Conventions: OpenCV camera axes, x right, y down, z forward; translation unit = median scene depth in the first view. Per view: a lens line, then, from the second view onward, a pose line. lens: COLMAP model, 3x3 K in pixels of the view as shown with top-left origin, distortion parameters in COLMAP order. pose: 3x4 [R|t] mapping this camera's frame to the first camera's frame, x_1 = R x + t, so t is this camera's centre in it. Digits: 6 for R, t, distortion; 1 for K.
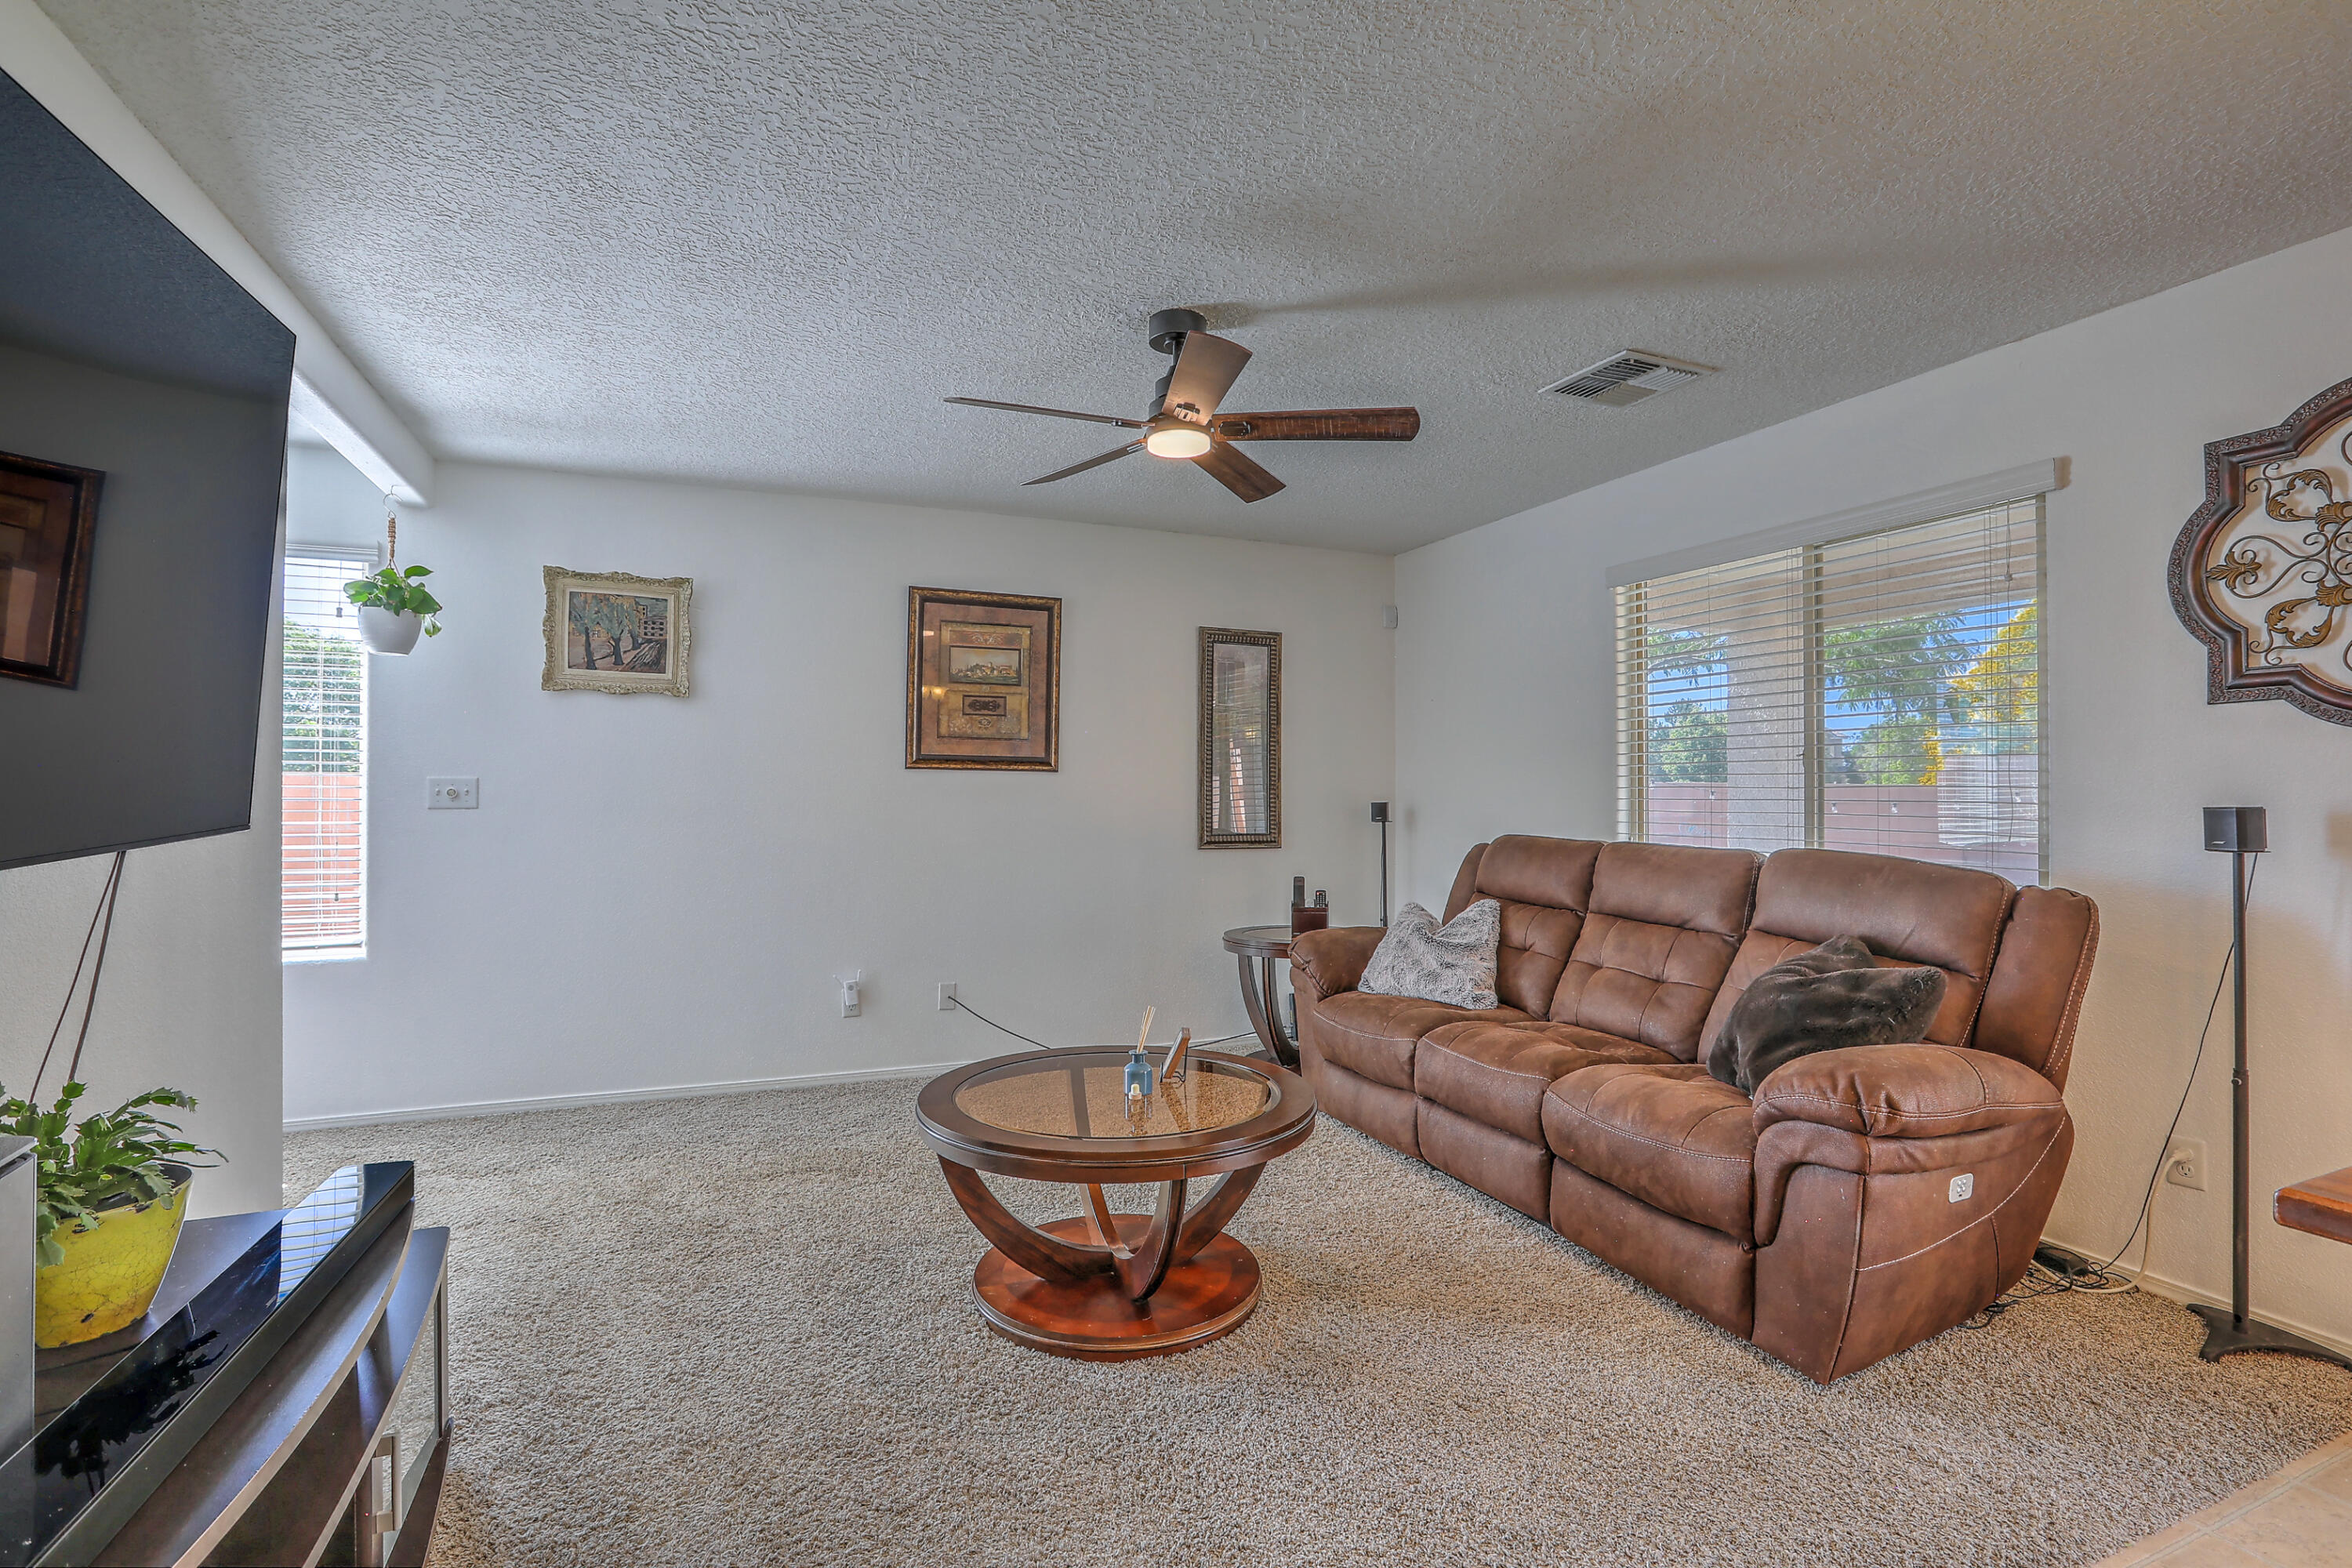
lens RADIAL K [[1079.5, 0, 1170.5], [0, 1079.5, 779.0], [0, 0, 1]] dist [-0.059119, 0.017850]
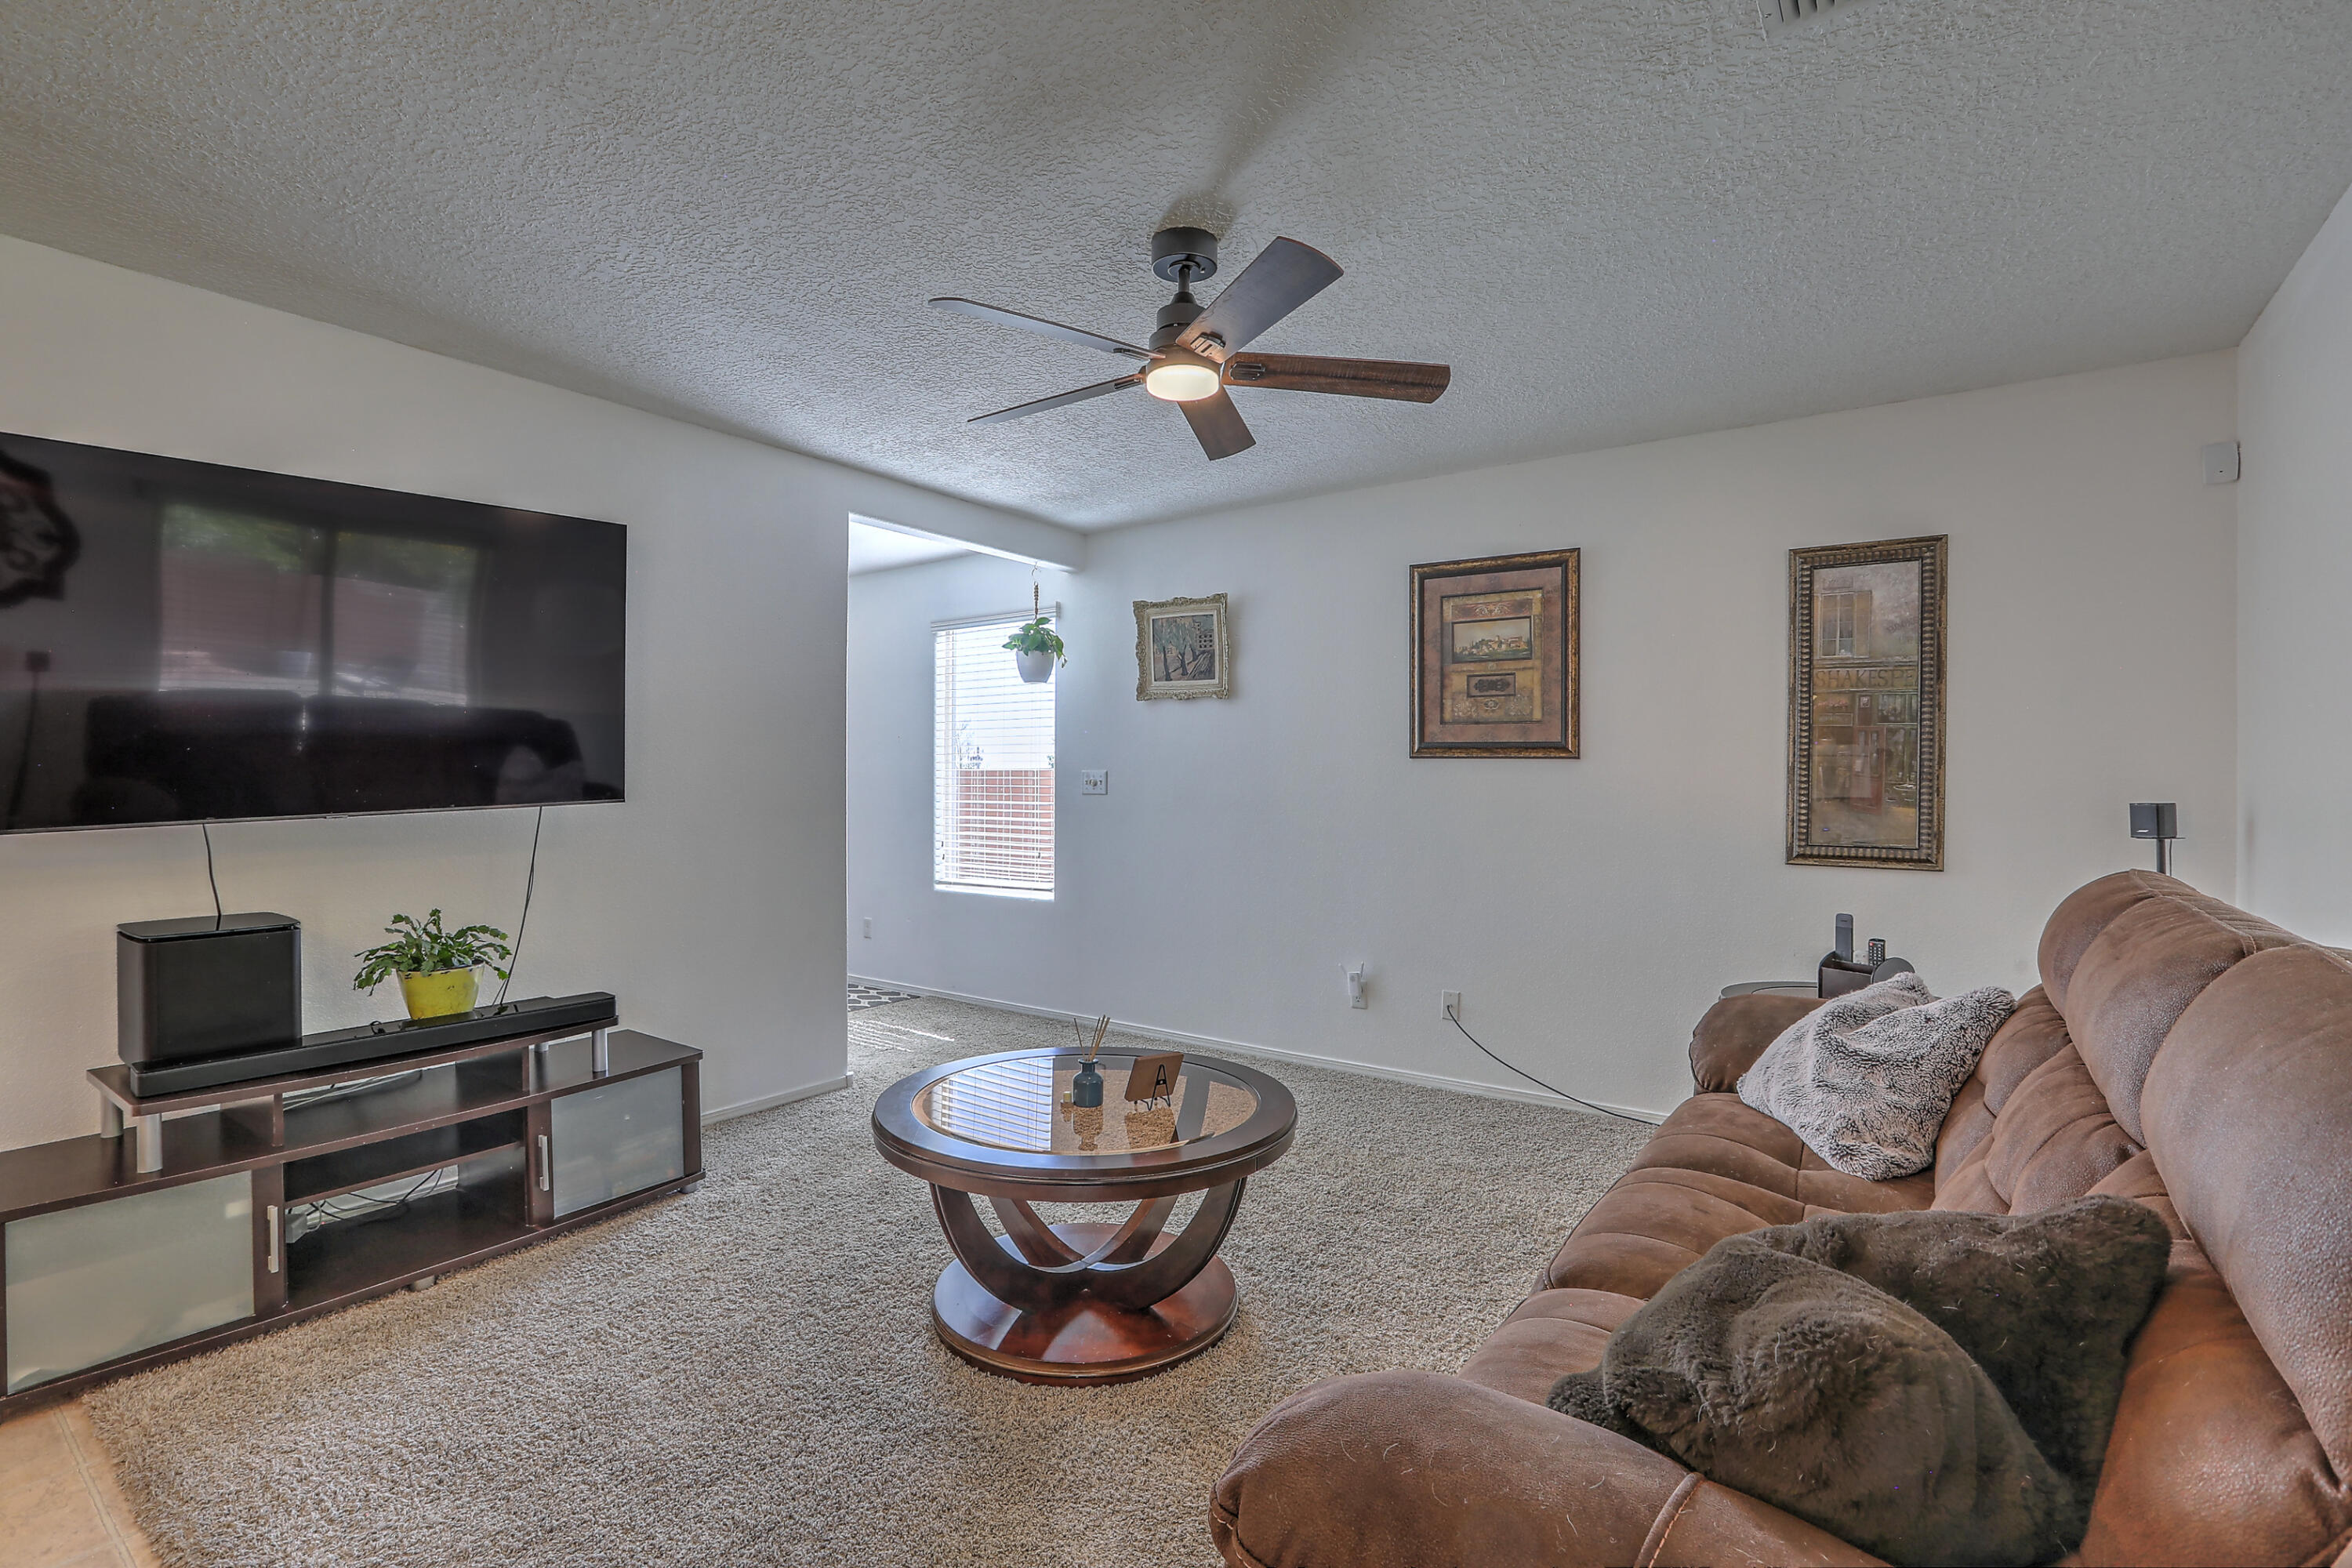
lens RADIAL K [[1079.5, 0, 1170.5], [0, 1079.5, 779.0], [0, 0, 1]] dist [-0.059119, 0.017850]
pose [[0.517181, -0.003542, -0.855869, 0.452228], [0.002555, 0.999993, -0.002595, 0.010703], [0.855872, -0.000845, 0.517187, 0.324509]]
